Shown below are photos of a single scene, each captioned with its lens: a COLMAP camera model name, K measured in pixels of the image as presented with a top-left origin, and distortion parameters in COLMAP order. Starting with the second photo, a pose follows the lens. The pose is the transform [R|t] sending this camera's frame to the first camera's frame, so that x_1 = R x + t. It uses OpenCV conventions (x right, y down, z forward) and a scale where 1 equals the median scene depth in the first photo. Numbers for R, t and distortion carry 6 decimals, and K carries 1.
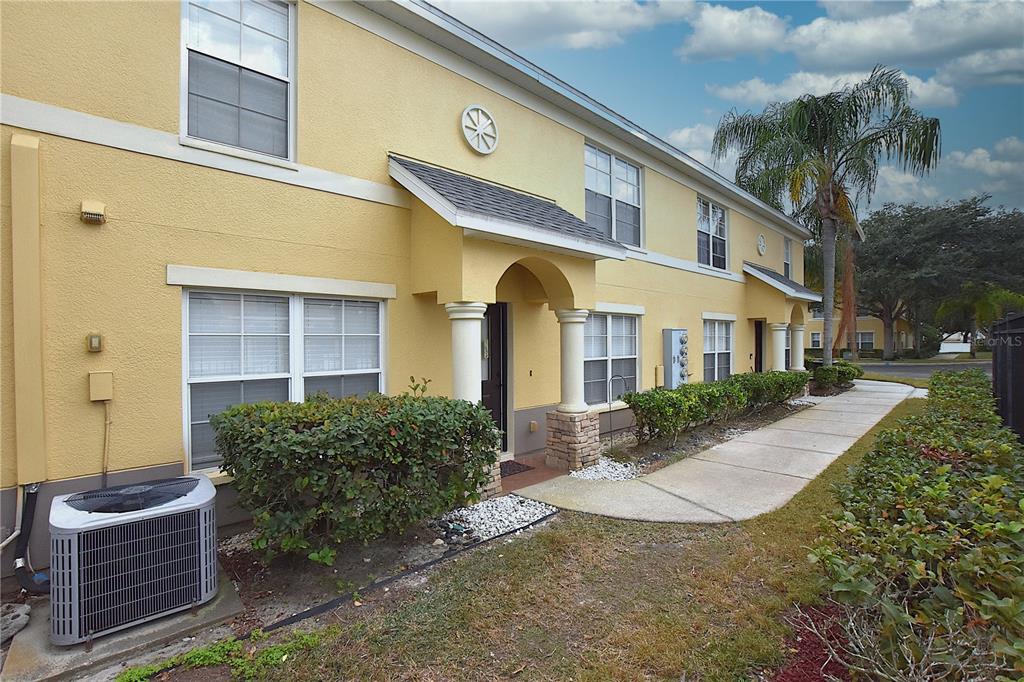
lens RADIAL K [[371.1, 0, 512.0], [0, 371.1, 341.0], [0, 0, 1]] dist [-0.000045, -0.000009]
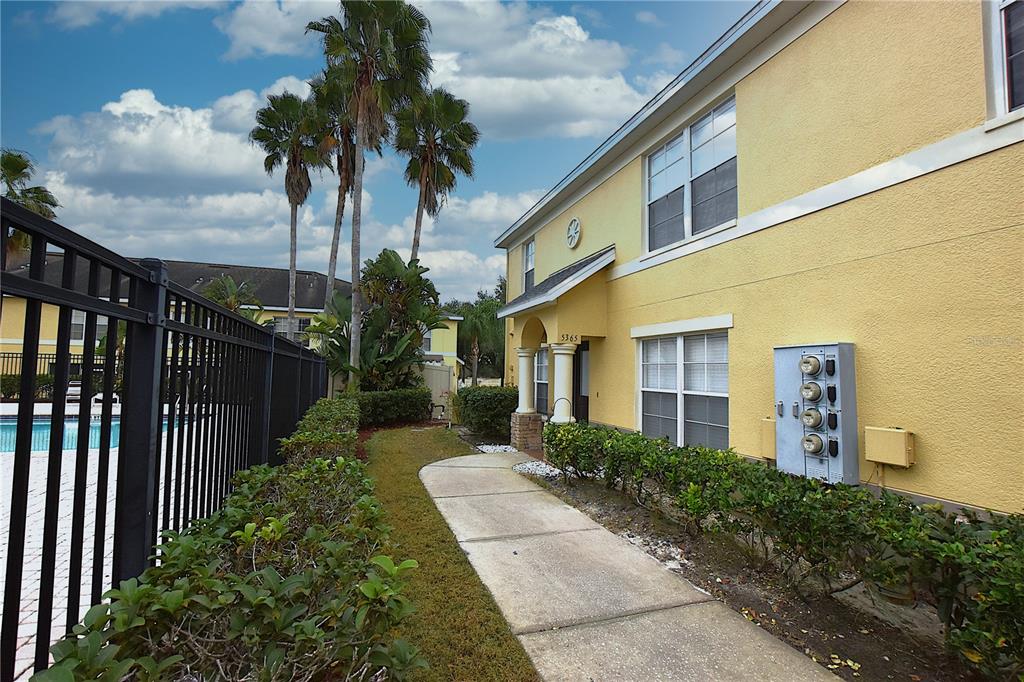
lens RADIAL K [[457.0, 0, 512.0], [0, 457.0, 341.0], [0, 0, 1]] dist [0.000832, 0.000177]
pose [[-0.320009, -0.048375, -0.946179, 1.275567], [0.001100, 0.998676, -0.051431, -0.011934], [0.947414, -0.017499, -0.319532, 0.963994]]
